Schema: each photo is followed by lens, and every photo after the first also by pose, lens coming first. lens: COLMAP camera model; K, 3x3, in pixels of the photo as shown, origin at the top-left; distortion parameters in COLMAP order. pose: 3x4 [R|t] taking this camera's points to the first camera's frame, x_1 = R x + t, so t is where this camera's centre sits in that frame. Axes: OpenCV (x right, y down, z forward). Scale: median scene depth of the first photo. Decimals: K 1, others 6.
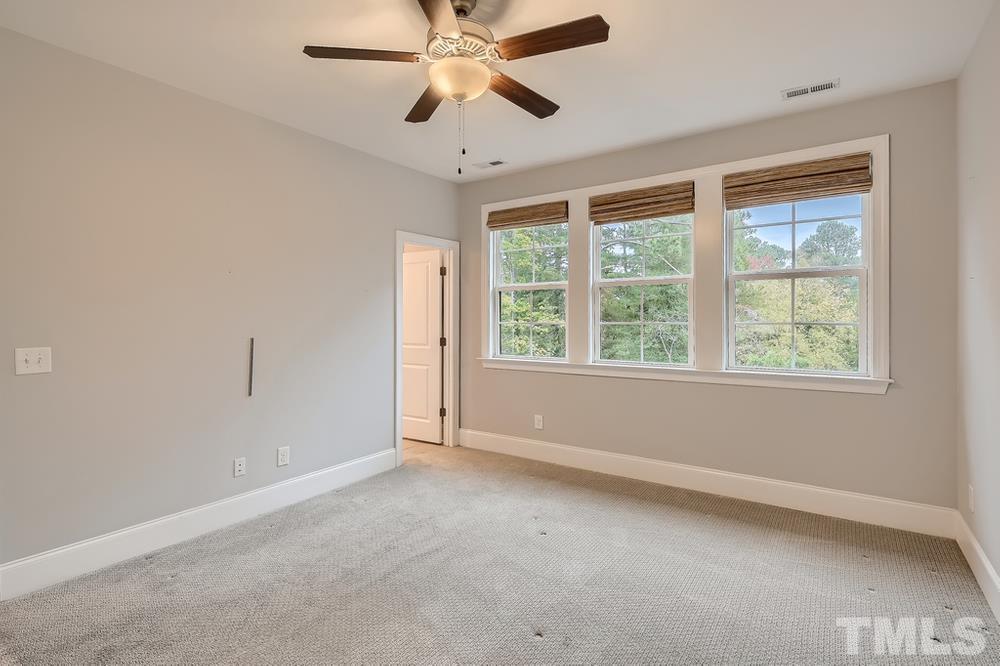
lens RADIAL K [[480.7, 0, 499.5], [0, 480.7, 323.7], [0, 0, 1]] dist [-0.001319, -0.000005]
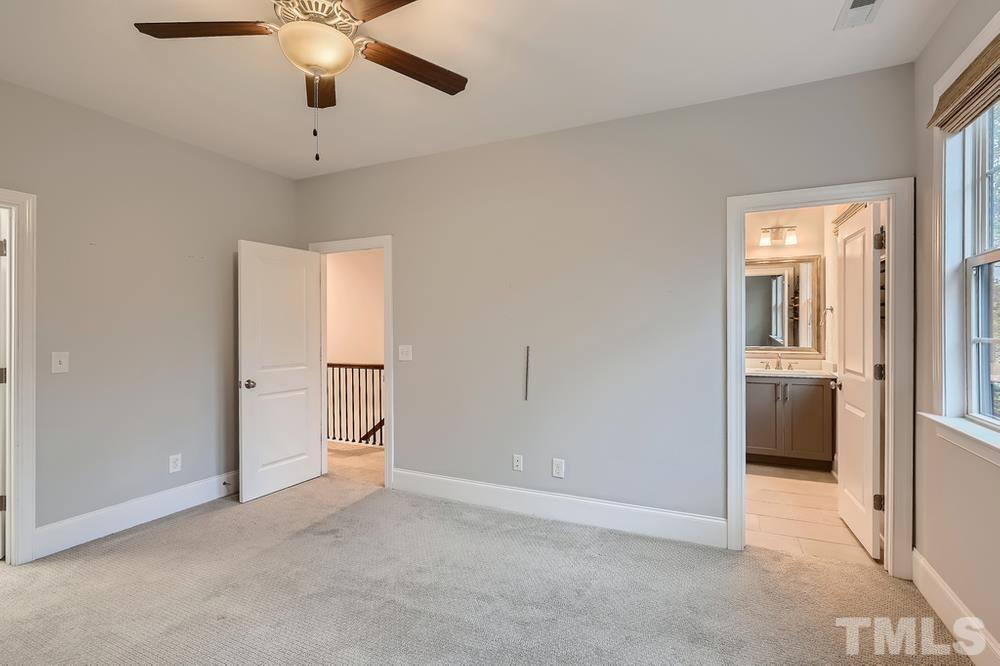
lens RADIAL K [[477.8, 0, 500.0], [0, 477.8, 333.0], [0, 0, 1]] dist [0.001230, -0.000278]
pose [[0.168067, 0.014249, -0.985673, 0.492442], [-0.012995, 0.999841, 0.012238, -0.011721], [0.985690, 0.010752, 0.168226, 0.714946]]
